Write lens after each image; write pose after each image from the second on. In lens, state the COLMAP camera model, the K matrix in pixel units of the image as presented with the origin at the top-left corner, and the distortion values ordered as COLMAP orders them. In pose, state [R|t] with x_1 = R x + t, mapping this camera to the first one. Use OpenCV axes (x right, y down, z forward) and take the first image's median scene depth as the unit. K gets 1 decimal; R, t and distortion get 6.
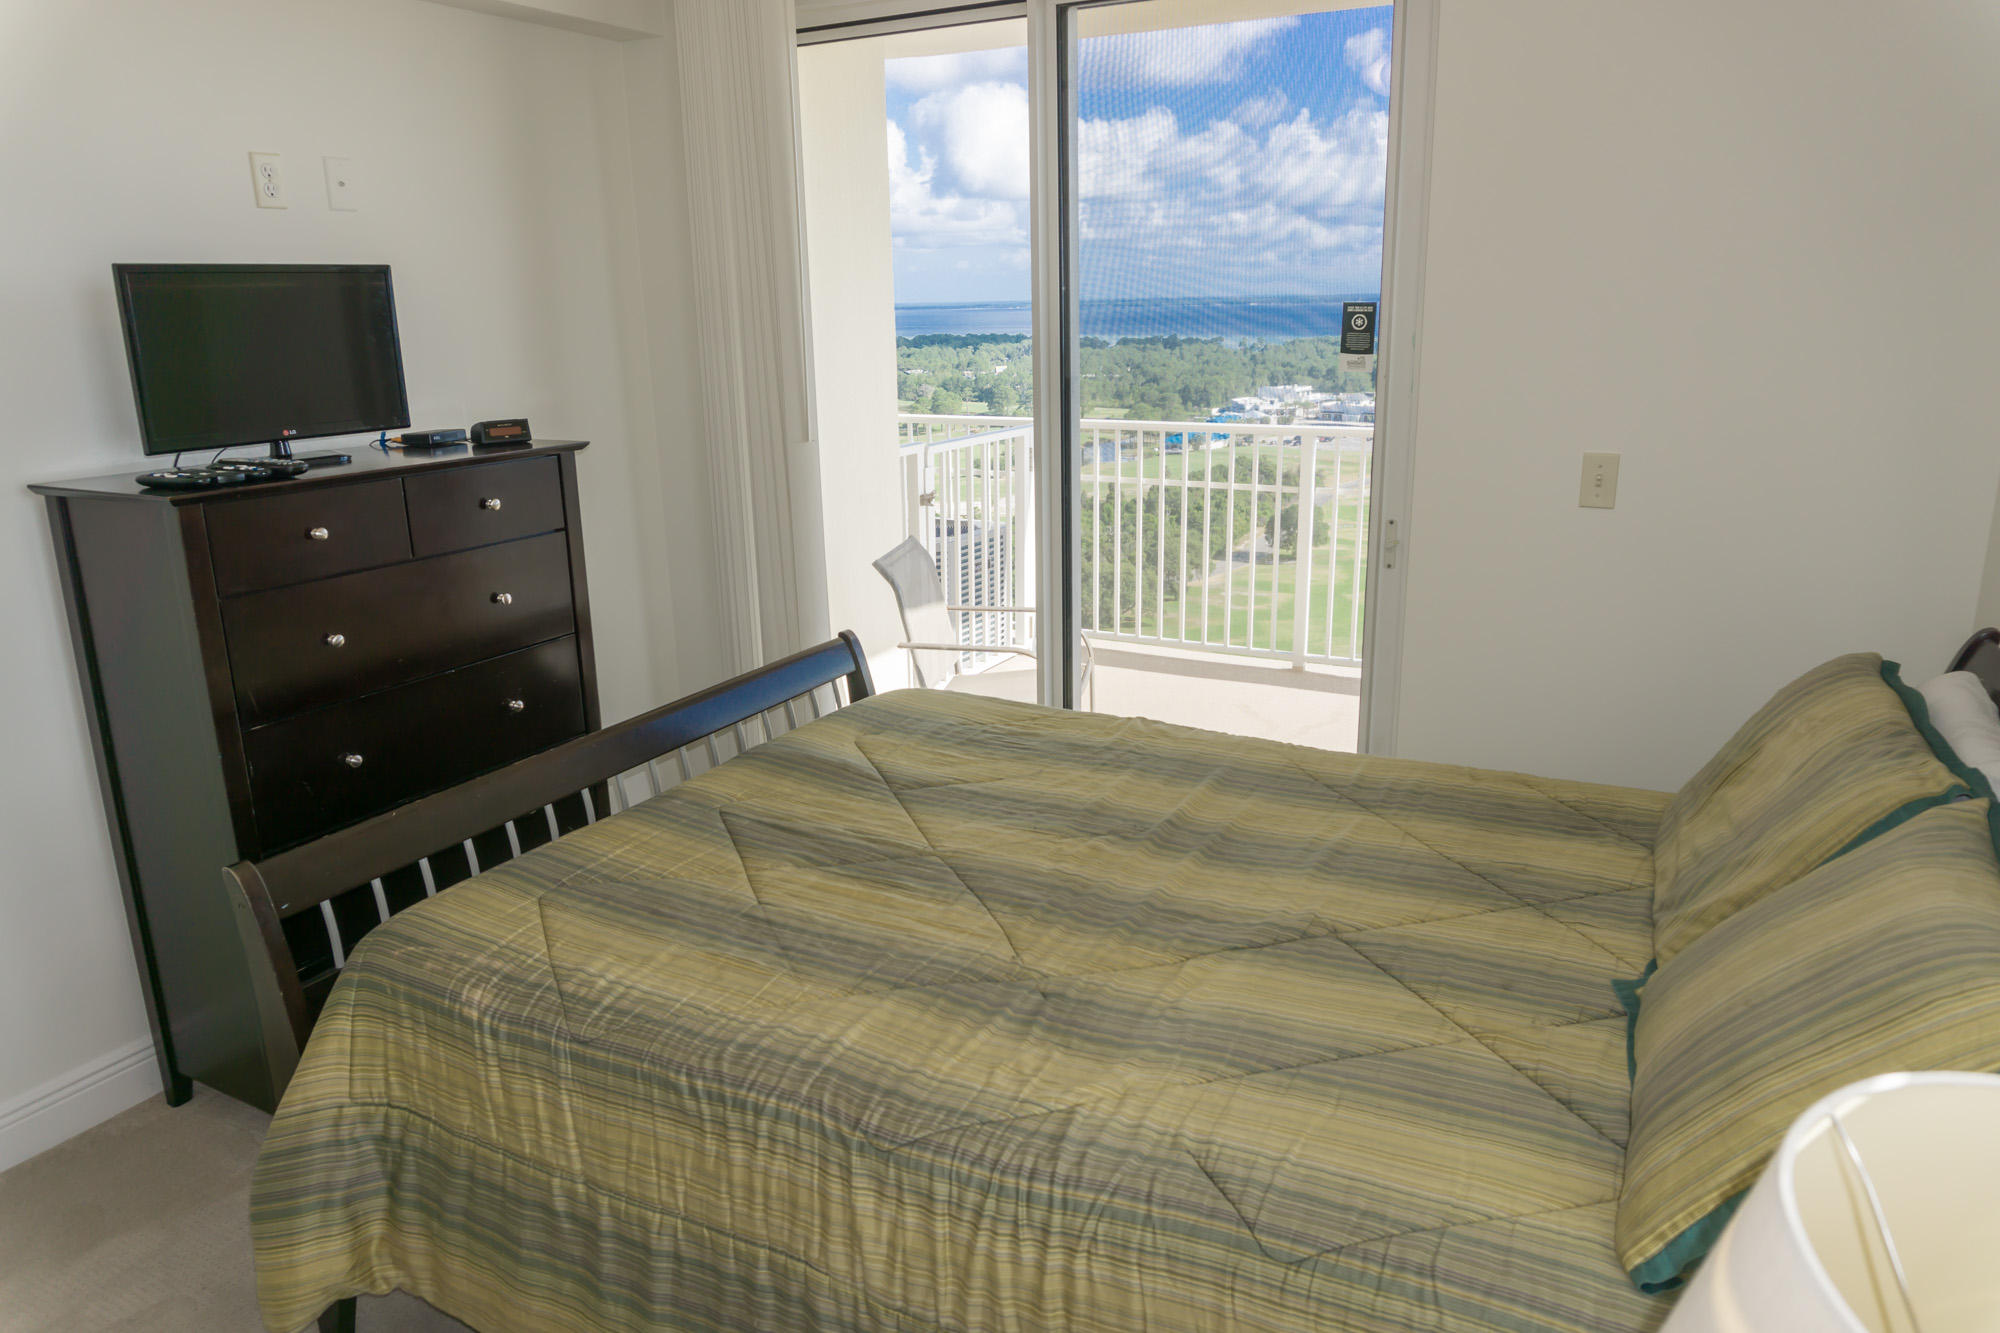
lens RADIAL K [[1342.3, 0, 1004.4], [0, 1342.3, 647.2], [0, 0, 1]] dist [-0.017175, -0.002071]
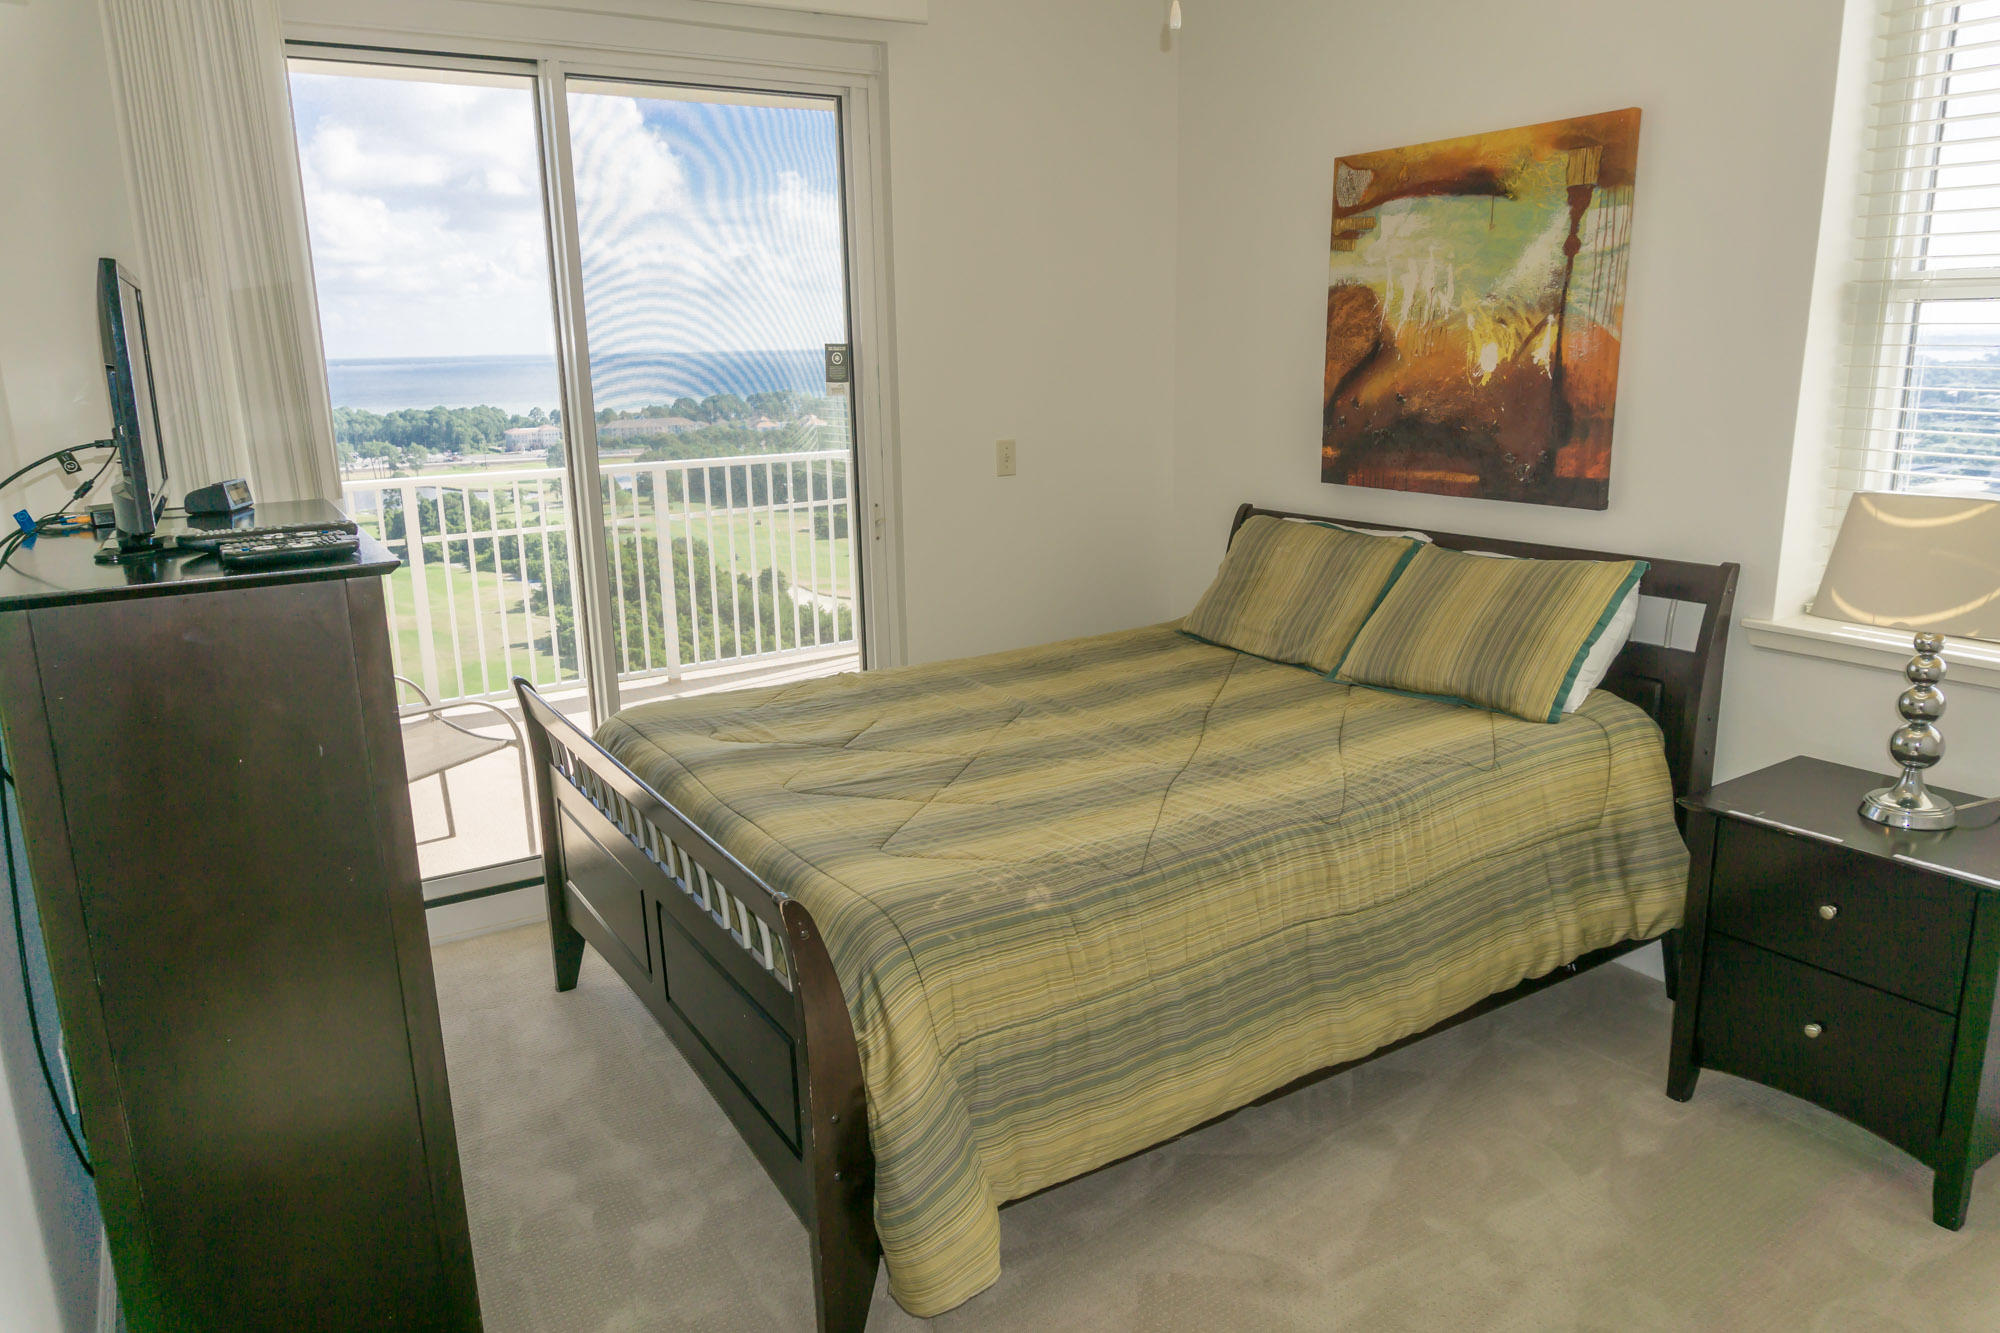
lens RADIAL K [[1342.3, 0, 1013.6], [0, 1342.3, 639.9], [0, 0, 1]] dist [-0.017175, -0.002071]
pose [[0.481451, -0.178462, 0.858112, -1.390610], [0.228380, 0.970774, 0.073758, -0.050807], [-0.846196, 0.160464, 0.508137, 0.373708]]
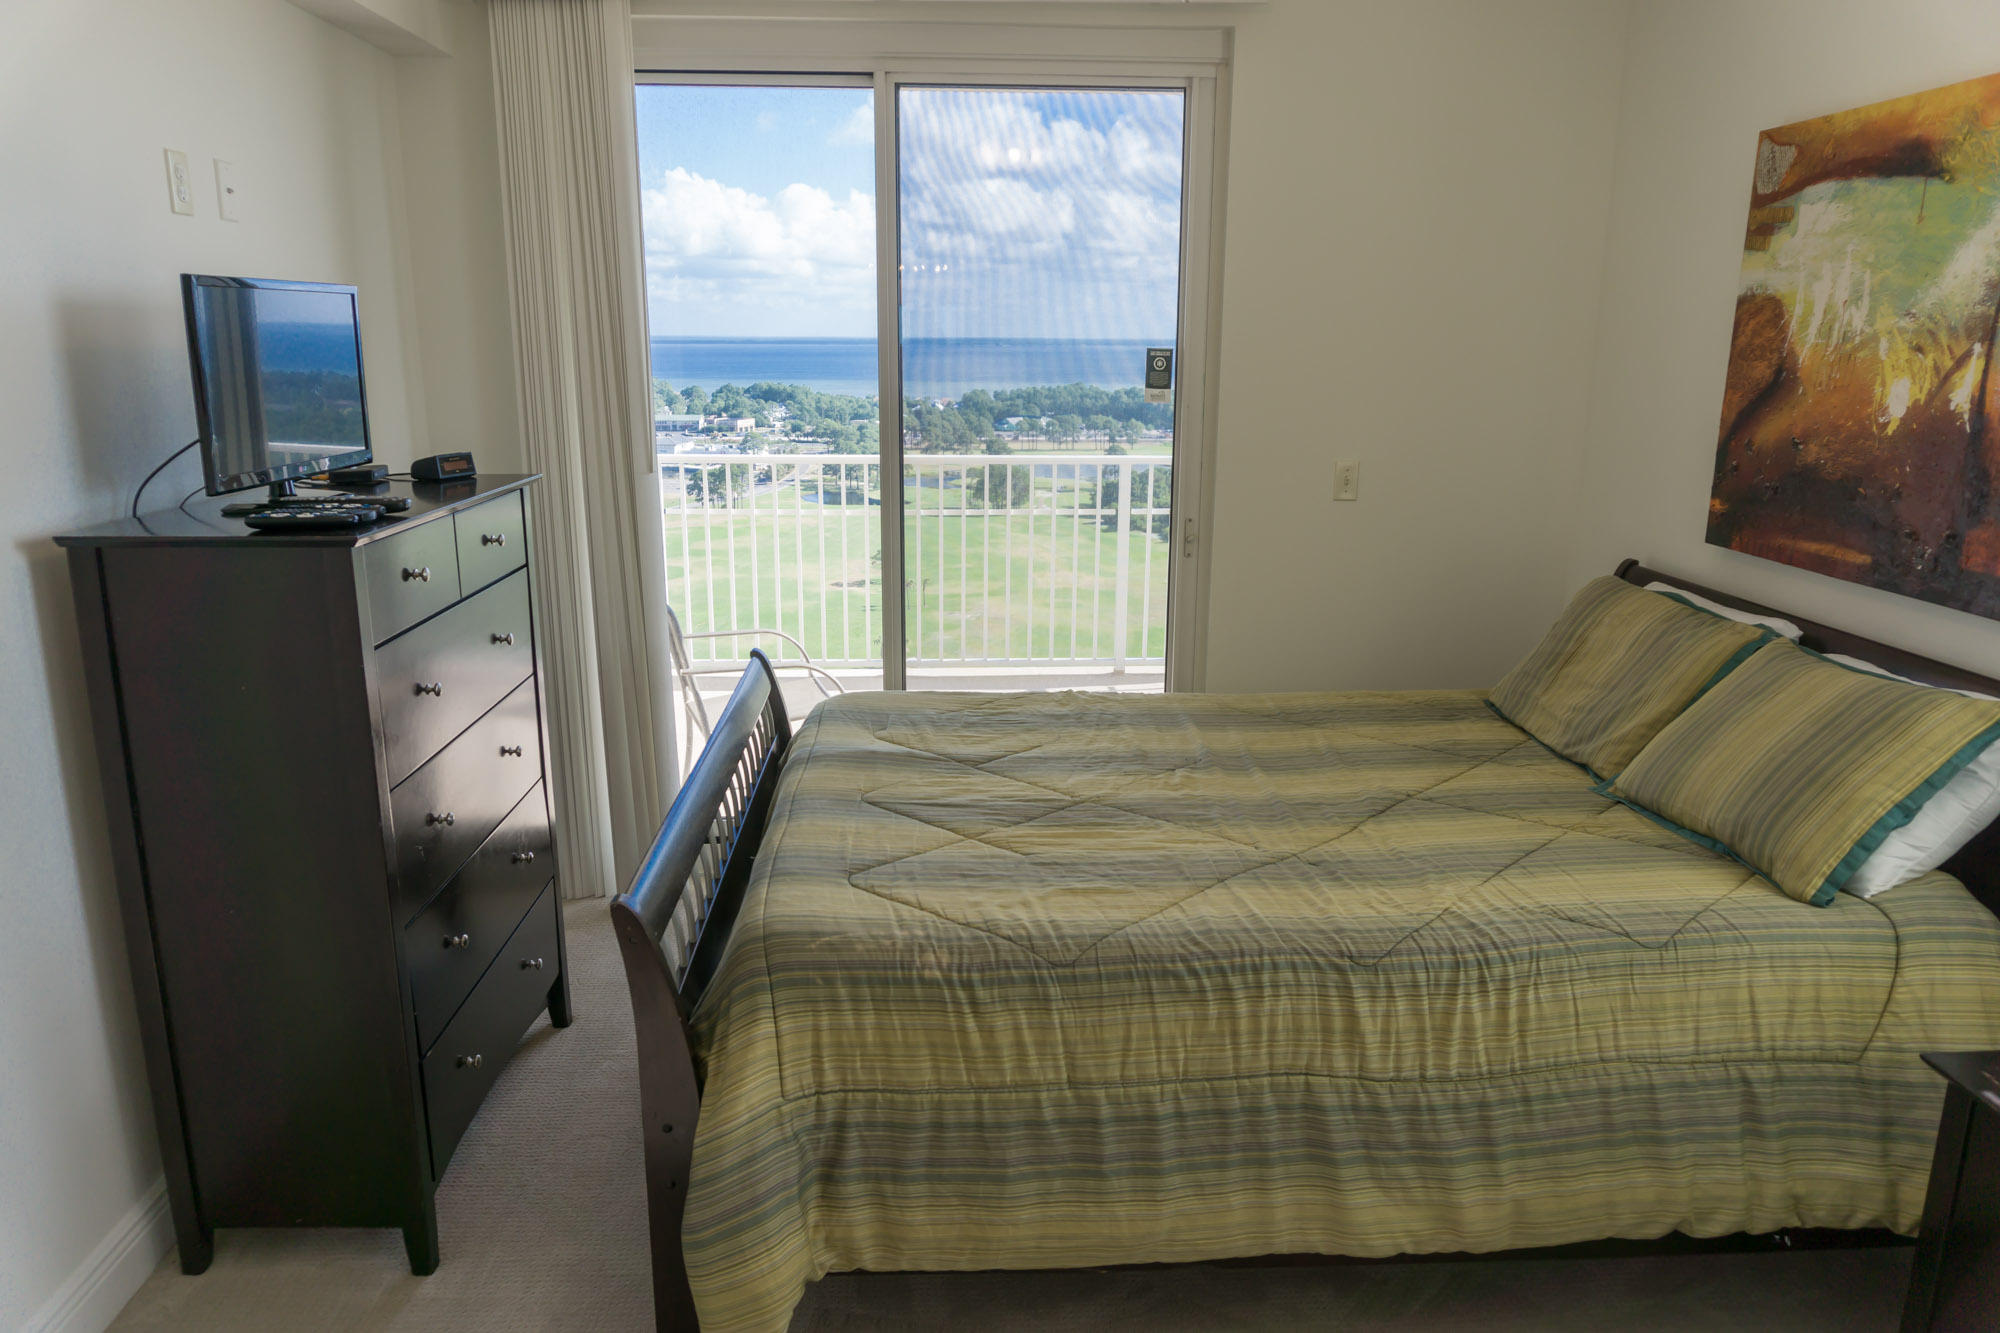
lens RADIAL K [[1342.3, 0, 1009.2], [0, 1342.3, 644.2], [0, 0, 1]] dist [-0.017175, -0.002071]
pose [[0.850686, -0.091986, 0.517564, -0.889469], [0.108309, 0.994116, -0.001337, 0.011709], [-0.514396, 0.057194, 0.855644, 0.005933]]
